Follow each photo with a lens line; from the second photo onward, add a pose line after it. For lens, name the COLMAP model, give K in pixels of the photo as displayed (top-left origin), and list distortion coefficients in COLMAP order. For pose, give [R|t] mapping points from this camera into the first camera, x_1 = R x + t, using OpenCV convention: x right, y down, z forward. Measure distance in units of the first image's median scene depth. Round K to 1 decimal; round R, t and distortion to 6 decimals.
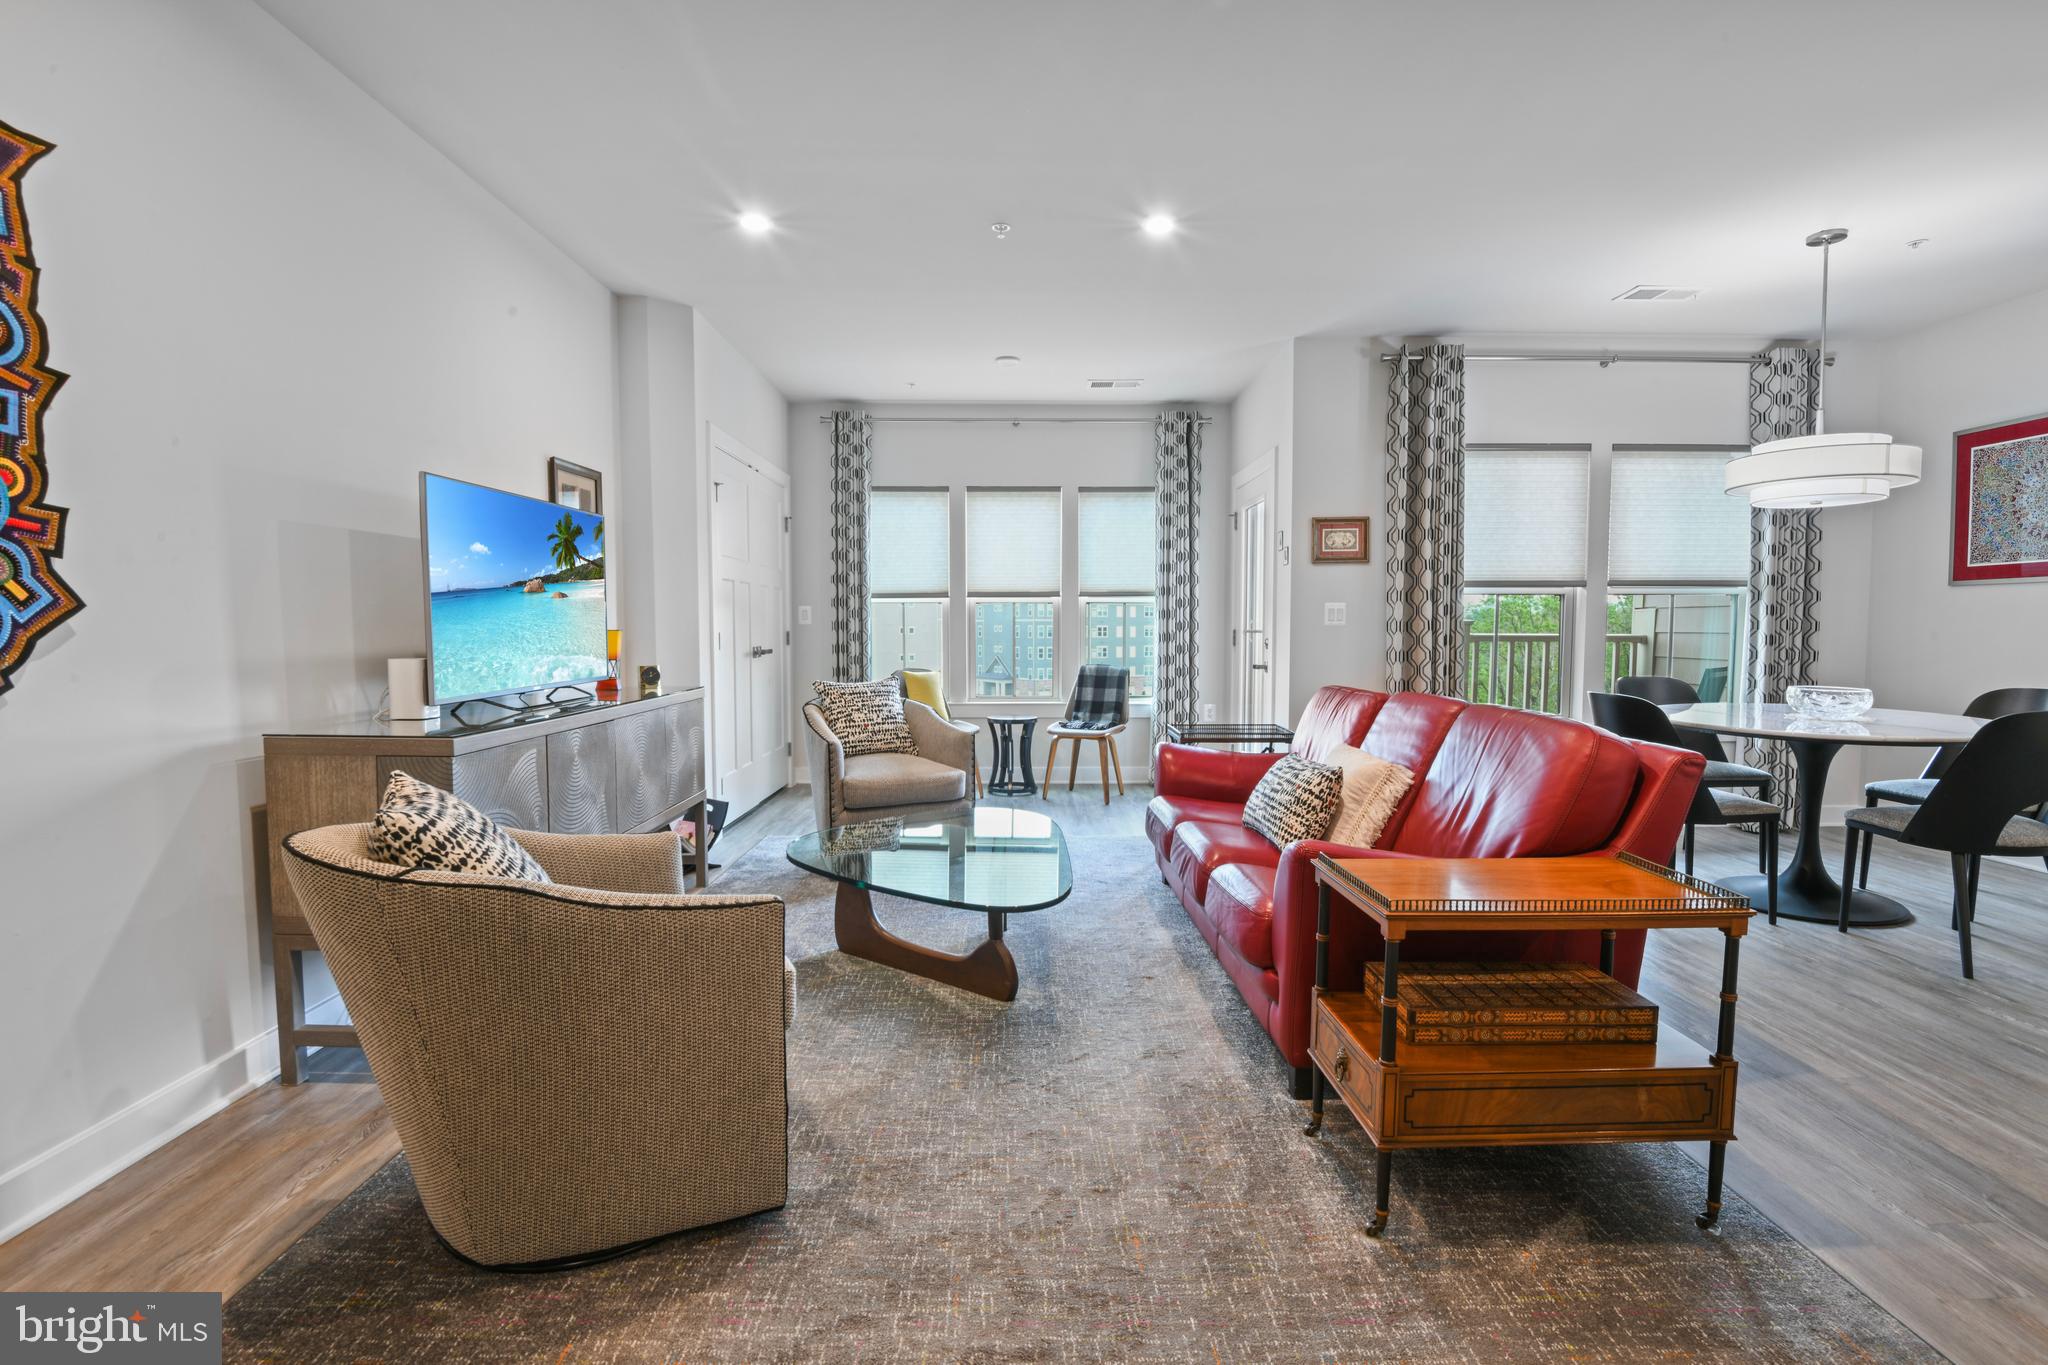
lens RADIAL K [[959.7, 0, 1039.0], [0, 959.7, 683.3], [0, 0, 1]] dist [0.001008, 0.000072]
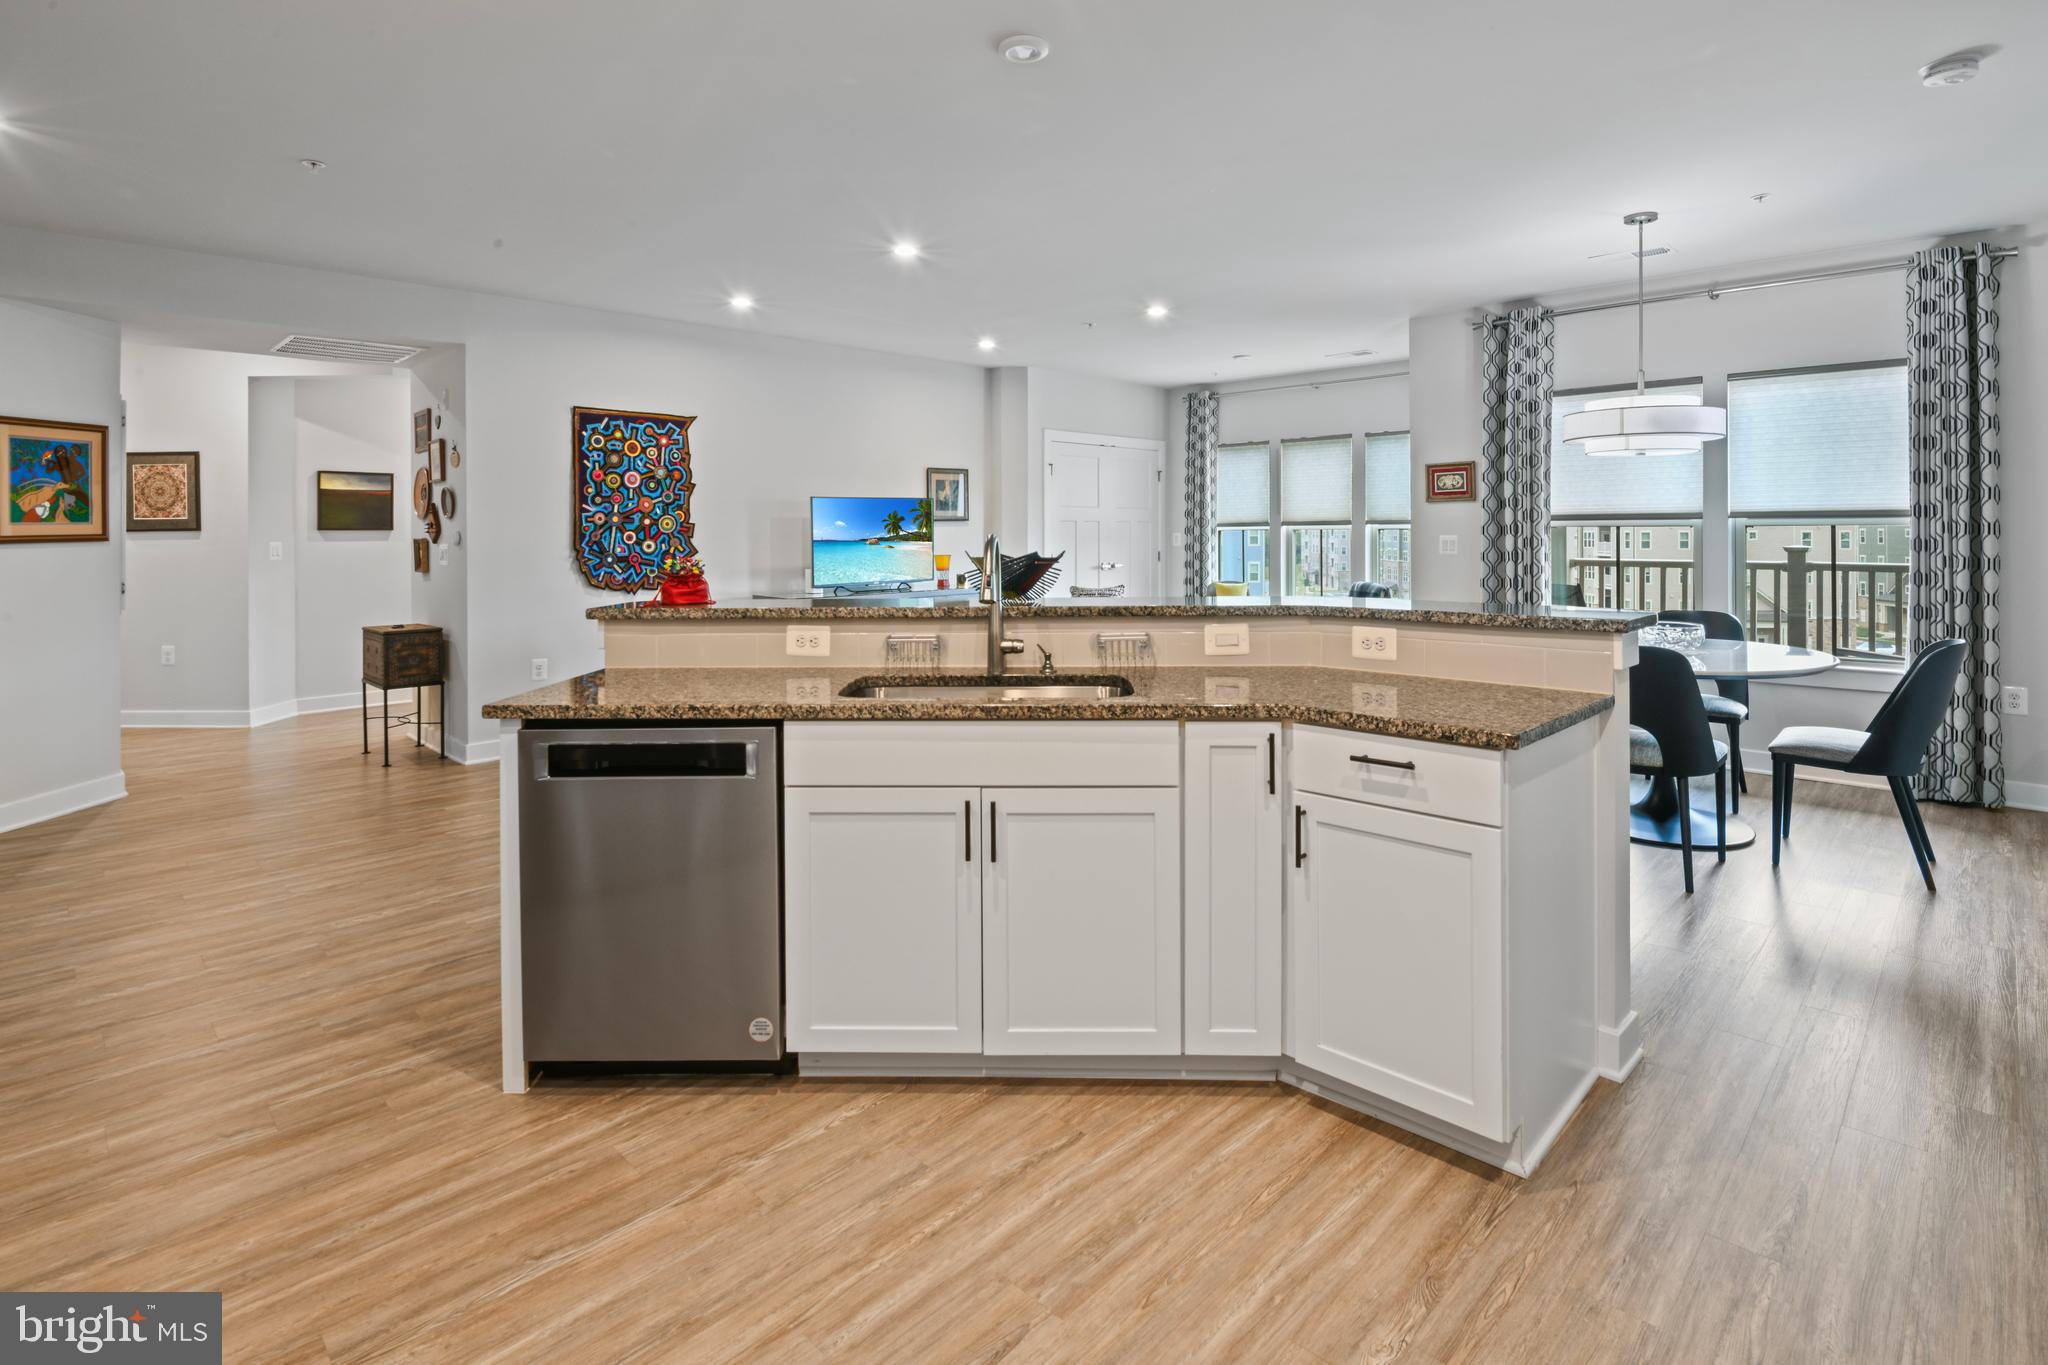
lens RADIAL K [[1005.9, 0, 1020.1], [0, 1005.9, 541.4], [0, 0, 1]] dist [-0.000192, -0.011156]
pose [[0.695498, 0.004753, -0.718512, 0.851574], [-0.037569, 0.998851, -0.029757, -0.020897], [0.717545, 0.047690, 0.694878, -0.231573]]
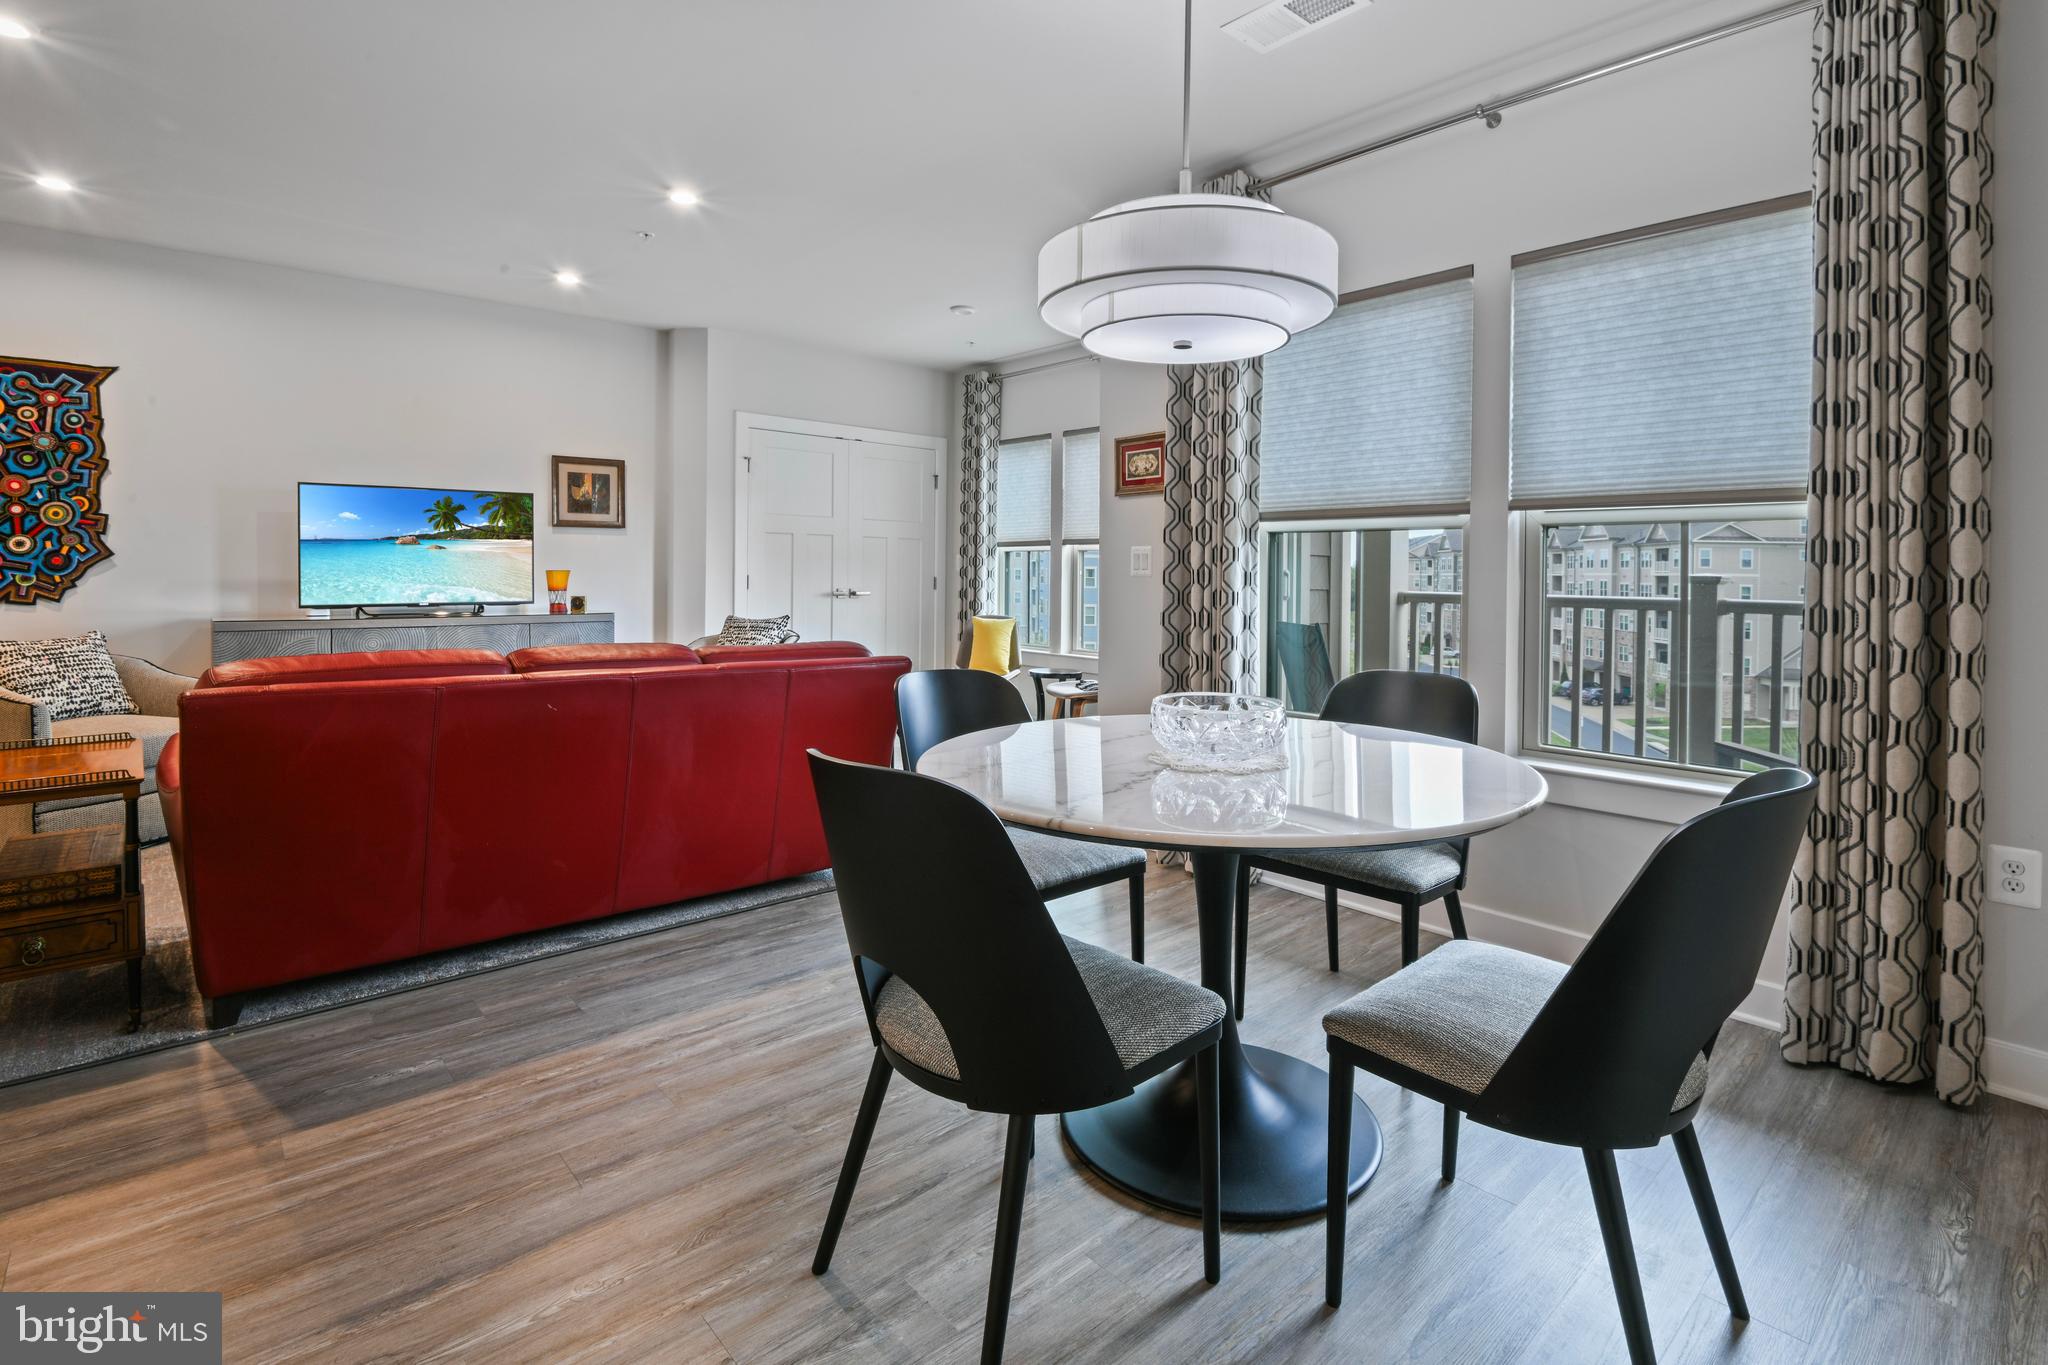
lens RADIAL K [[972.7, 0, 1027.7], [0, 972.7, 585.5], [0, 0, 1]] dist [-0.003970, -0.010748]
pose [[0.648104, 0.019529, -0.761302, 0.867541], [-0.058074, 0.998028, -0.023838, -0.029233], [0.759334, 0.059661, 0.647960, 0.443388]]
